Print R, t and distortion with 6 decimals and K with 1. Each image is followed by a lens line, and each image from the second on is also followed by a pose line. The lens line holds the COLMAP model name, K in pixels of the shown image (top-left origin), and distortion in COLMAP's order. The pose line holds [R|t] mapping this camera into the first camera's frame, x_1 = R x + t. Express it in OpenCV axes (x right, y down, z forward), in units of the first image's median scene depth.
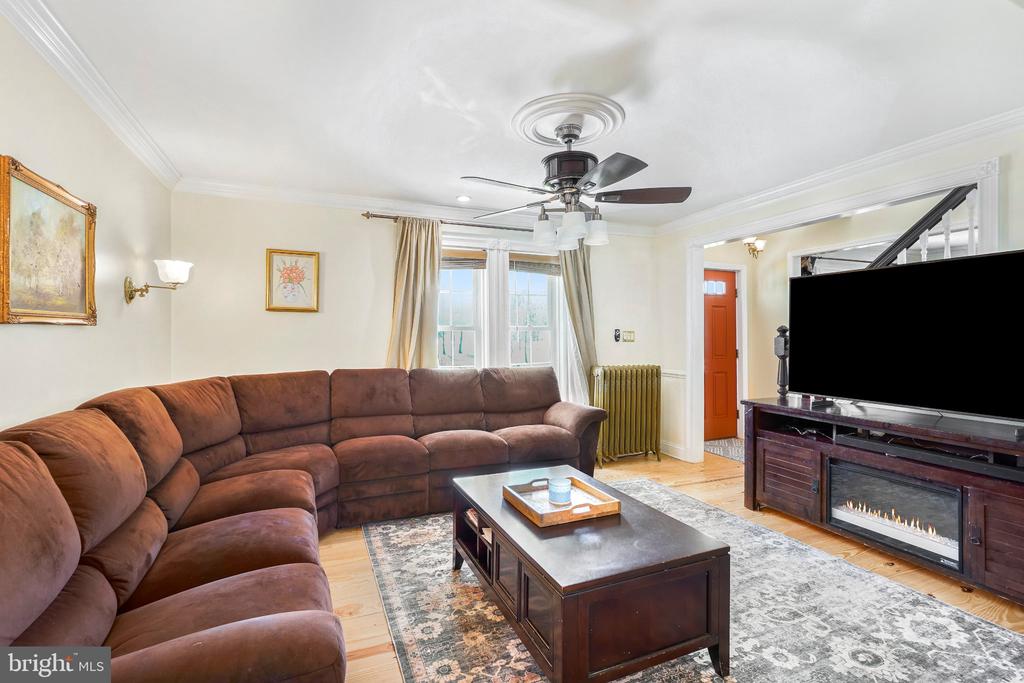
lens RADIAL K [[468.1, 0, 509.8], [0, 468.1, 336.1], [0, 0, 1]] dist [0.000893, 0.000427]
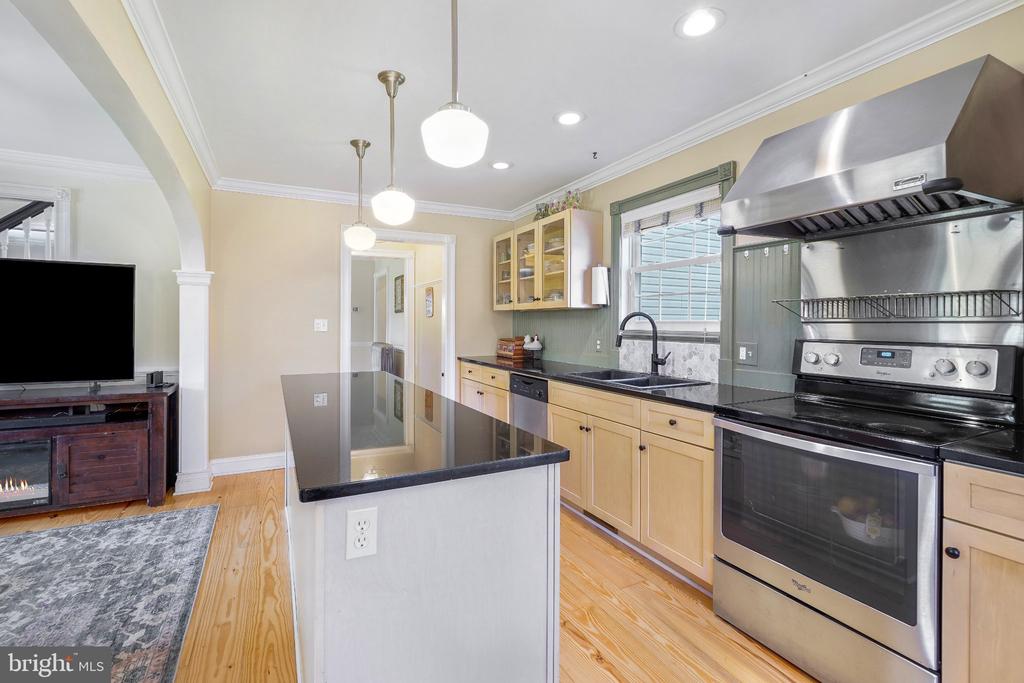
lens RADIAL K [[459.2, 0, 515.3], [0, 459.2, 325.8], [0, 0, 1]] dist [-0.012177, 0.003667]
pose [[-0.084591, -0.000137, 0.996416, -0.408506], [-0.004974, 0.999988, -0.000285, 0.003616], [-0.996403, -0.004981, -0.084590, -0.177045]]
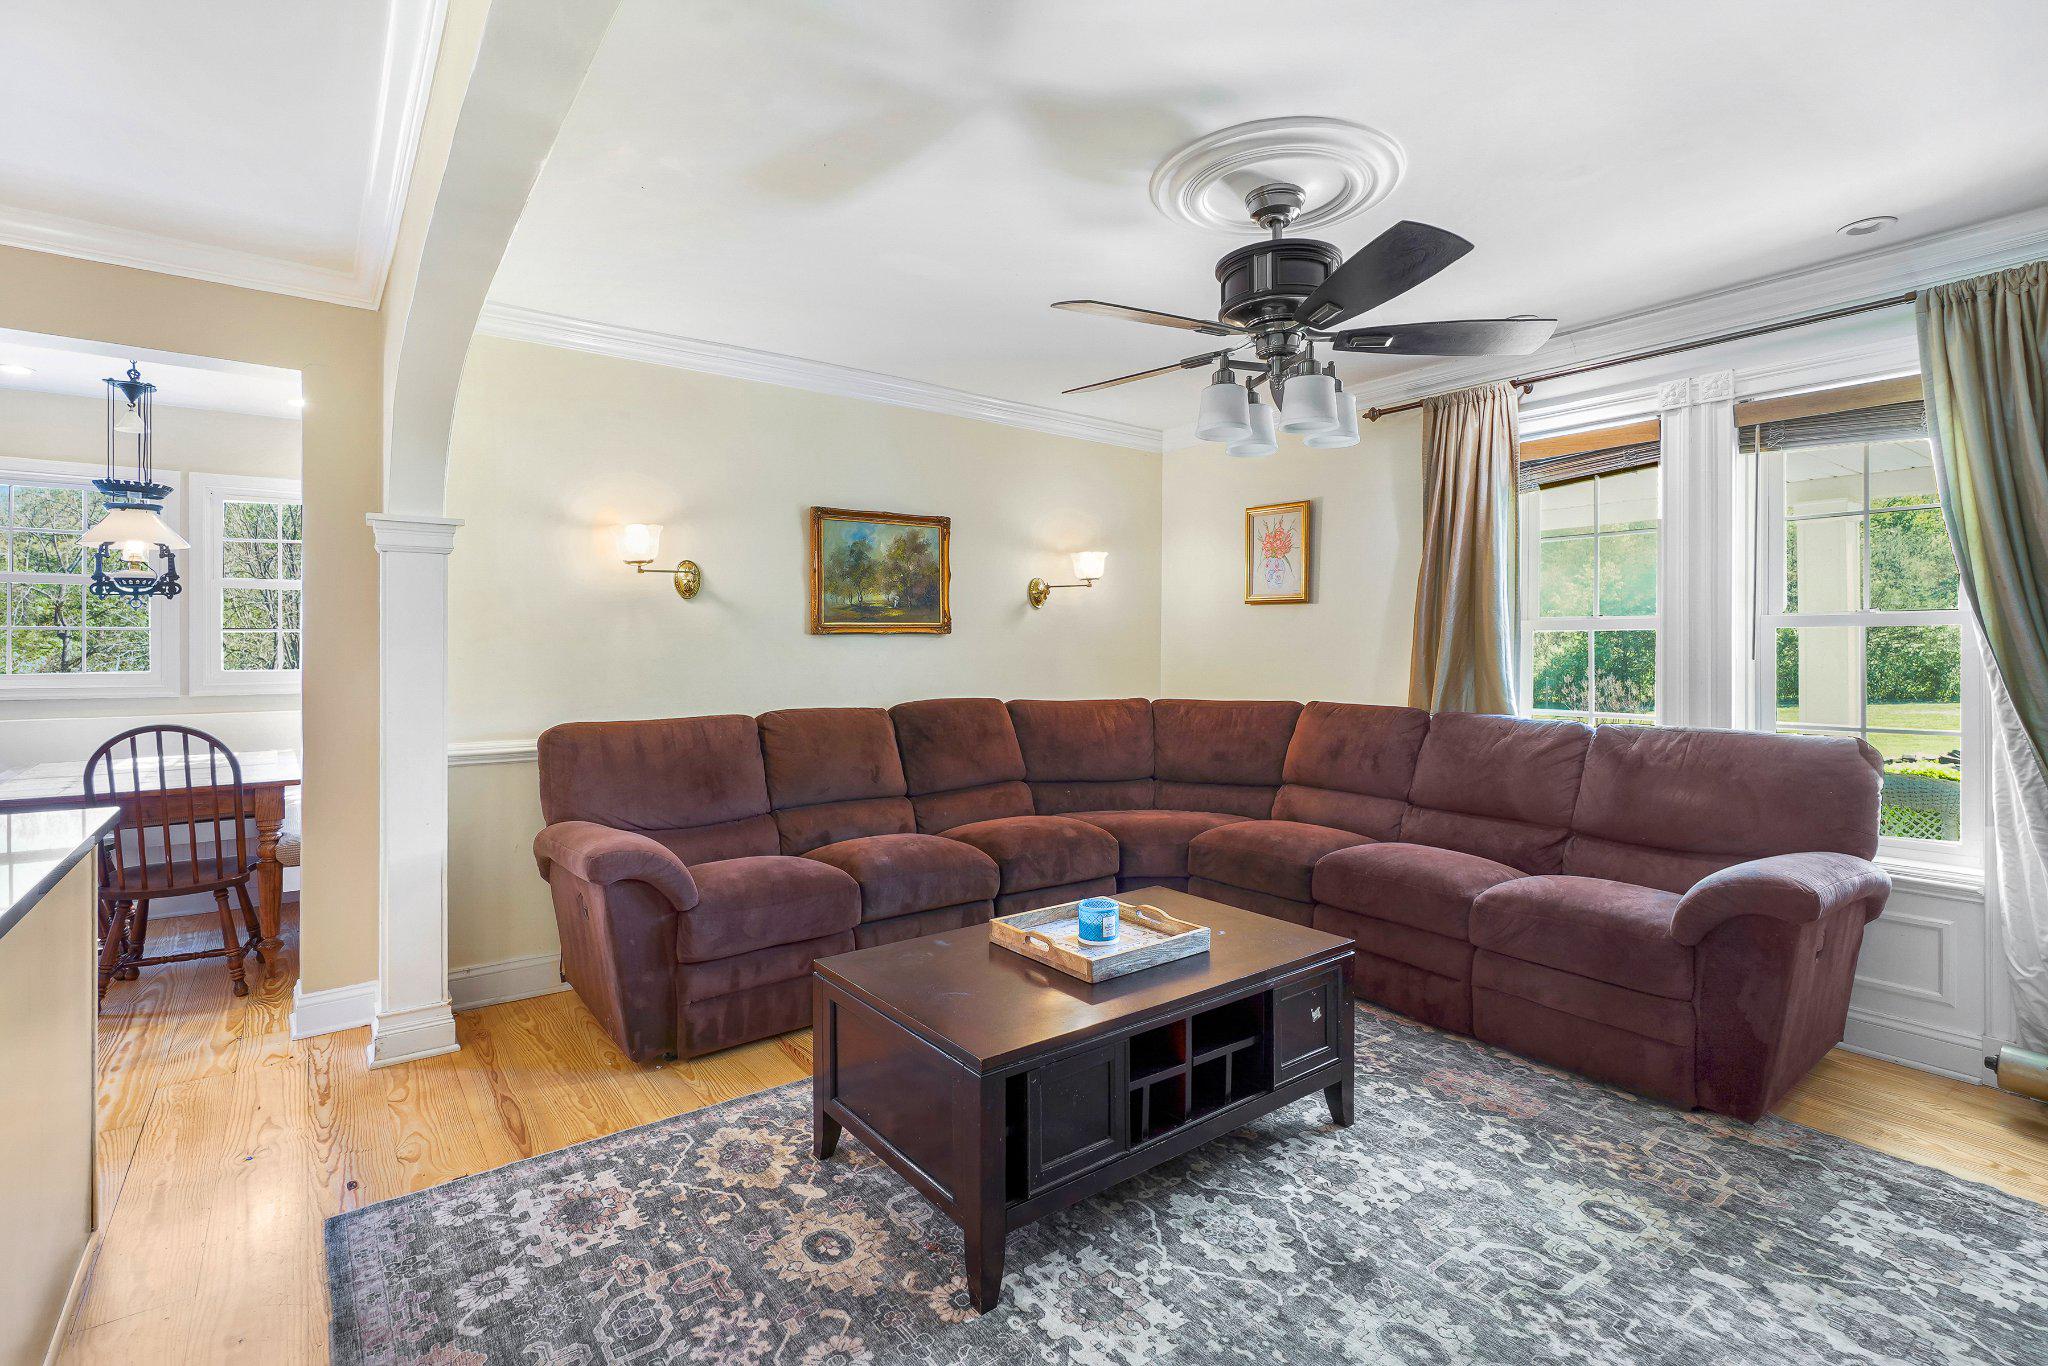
lens RADIAL K [[966.7, 0, 1016.9], [0, 966.7, 644.8], [0, 0, 1]] dist [-0.006052, -0.000092]
pose [[0.239068, -0.000331, -0.971003, 1.135521], [0.001244, 0.999999, -0.000035, 0.001761], [0.971002, -0.001200, 0.239068, 0.604162]]
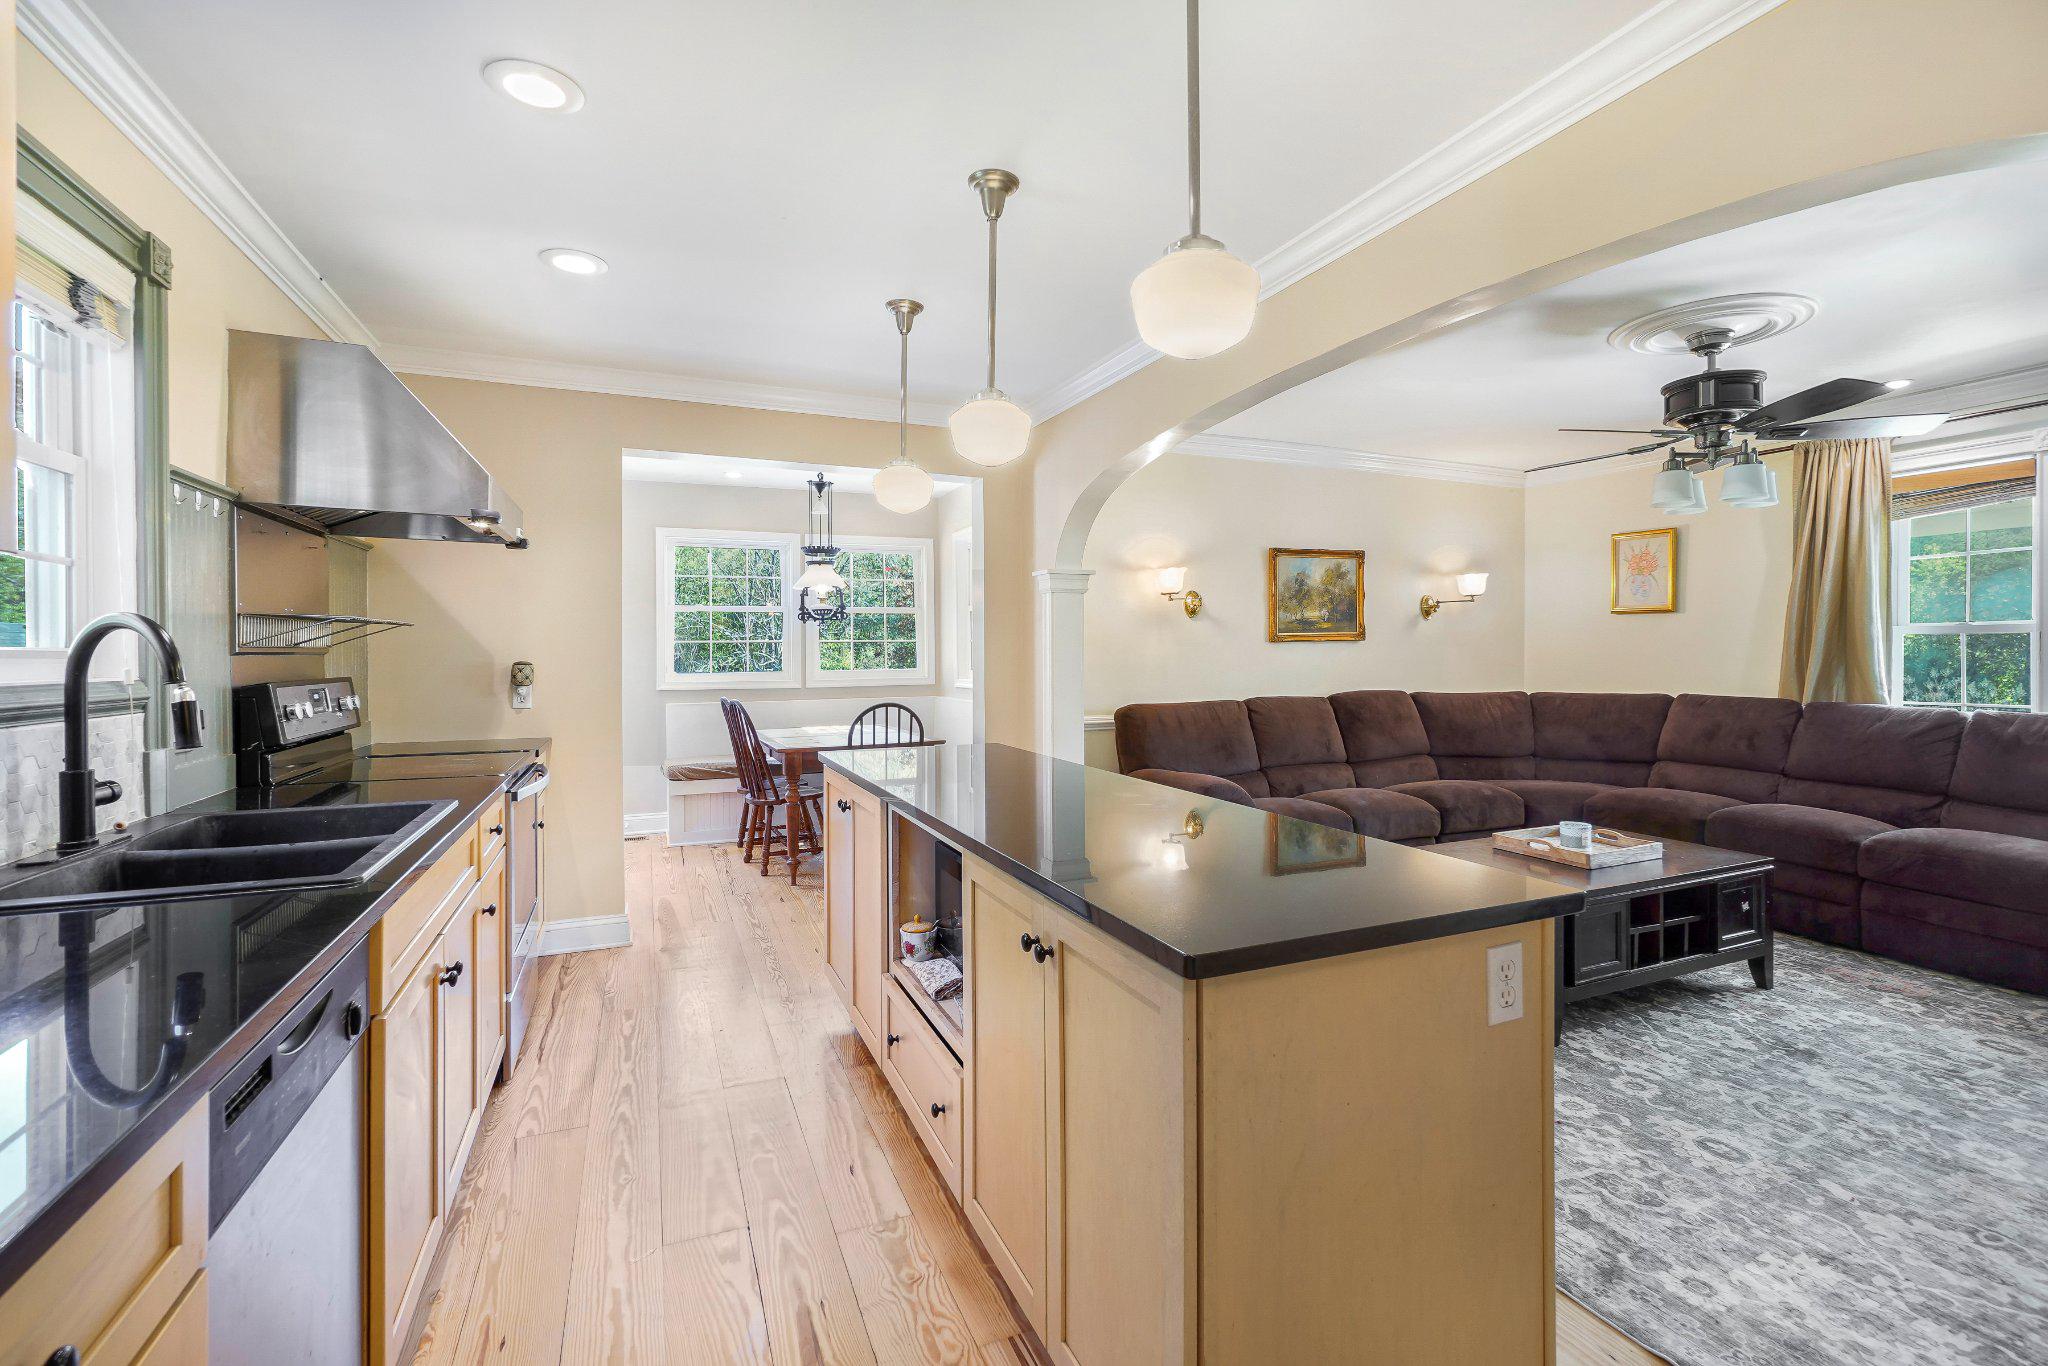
lens RADIAL K [[918.5, 0, 1030.6], [0, 918.5, 651.6], [0, 0, 1]] dist [-0.012177, 0.003667]
pose [[0.002428, 0.002114, -0.999995, 1.619657], [0.007571, 0.999969, 0.002132, -0.003912], [0.999968, -0.007576, 0.002412, 0.045568]]
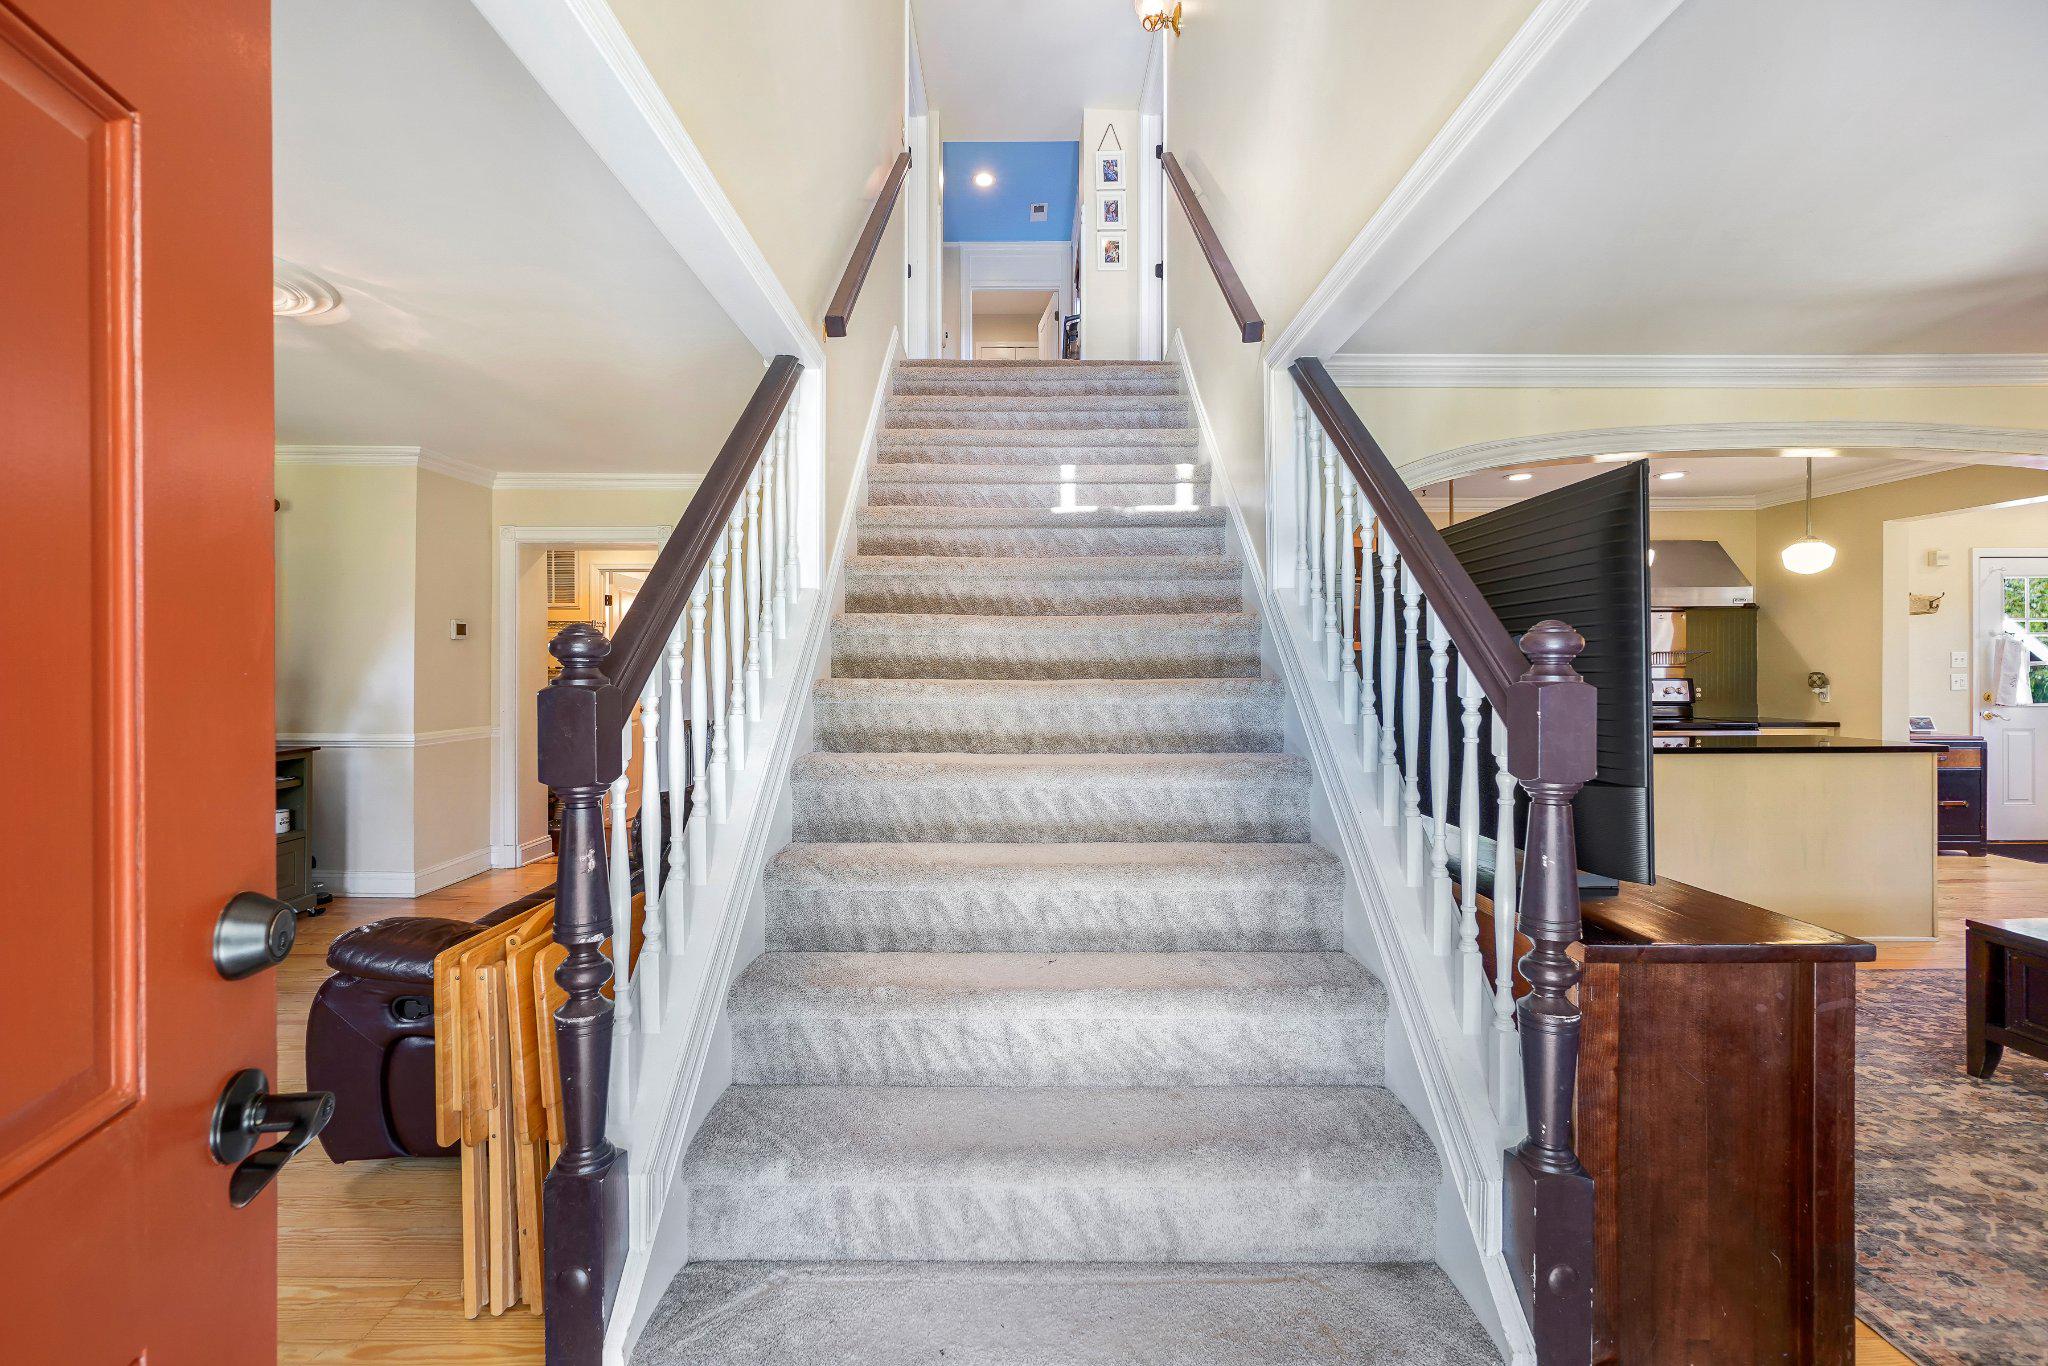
lens RADIAL K [[895.3, 0, 1019.3], [0, 895.3, 666.1], [0, 0, 1]] dist [-0.000779, 0.000169]
pose [[-0.923951, 0.003305, 0.382497, 1.088358], [0.002150, 0.999992, -0.003445, -0.004396], [-0.382505, -0.002361, -0.923950, 2.397622]]
